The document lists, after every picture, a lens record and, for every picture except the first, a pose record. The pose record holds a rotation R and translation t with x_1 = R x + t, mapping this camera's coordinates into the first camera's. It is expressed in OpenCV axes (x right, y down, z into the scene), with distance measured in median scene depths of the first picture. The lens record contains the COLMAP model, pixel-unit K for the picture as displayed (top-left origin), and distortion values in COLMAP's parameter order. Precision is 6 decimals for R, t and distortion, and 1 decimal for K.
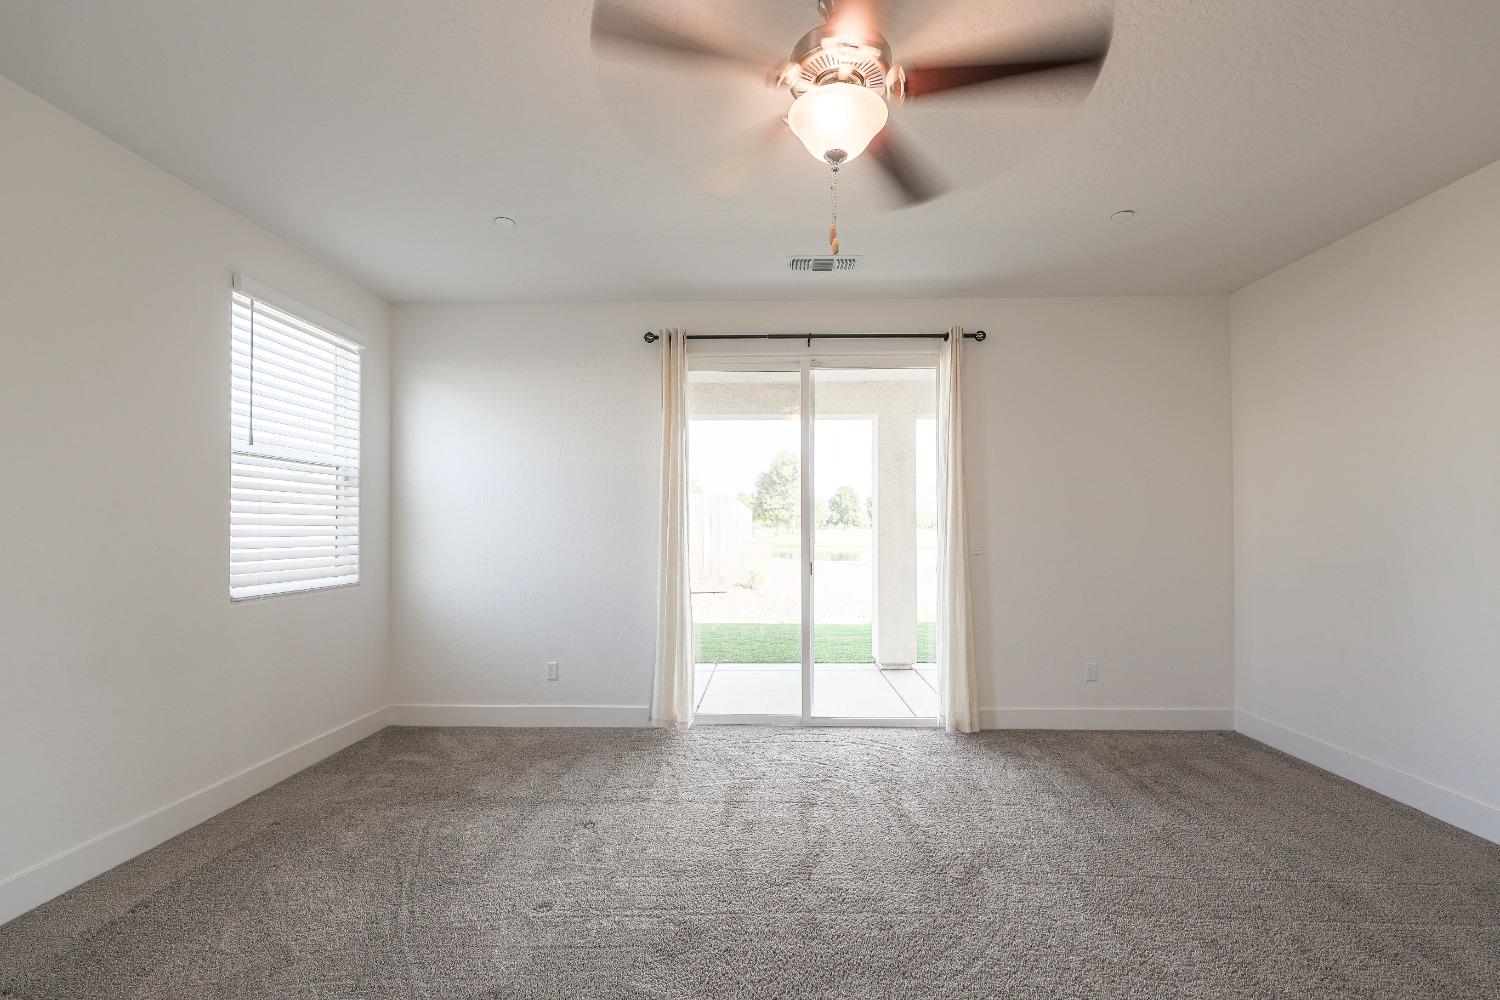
lens RADIAL K [[623.7, 0, 762.6], [0, 623.7, 504.9], [0, 0, 1]] dist [-0.001976, 0.000041]
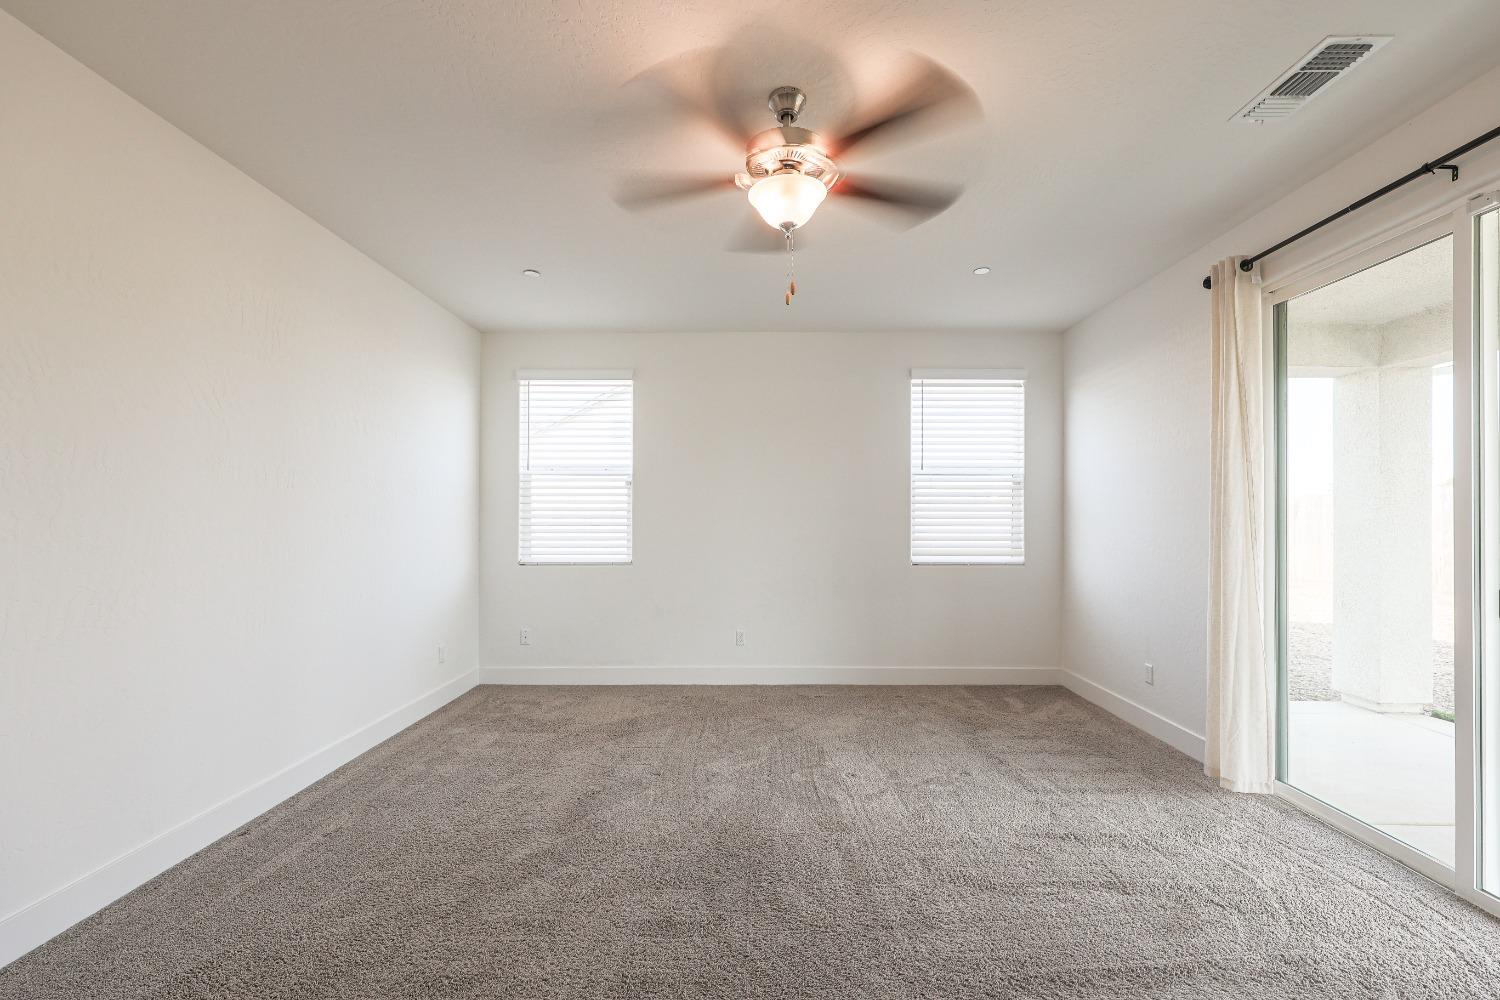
lens RADIAL K [[623.7, 0, 760.6], [0, 623.7, 500.4], [0, 0, 1]] dist [-0.001976, 0.000041]
pose [[0.016508, -0.028926, -0.999445, 0.700688], [0.031201, 0.999110, -0.028401, 0.016072], [0.999377, -0.030715, 0.017396, 0.475568]]
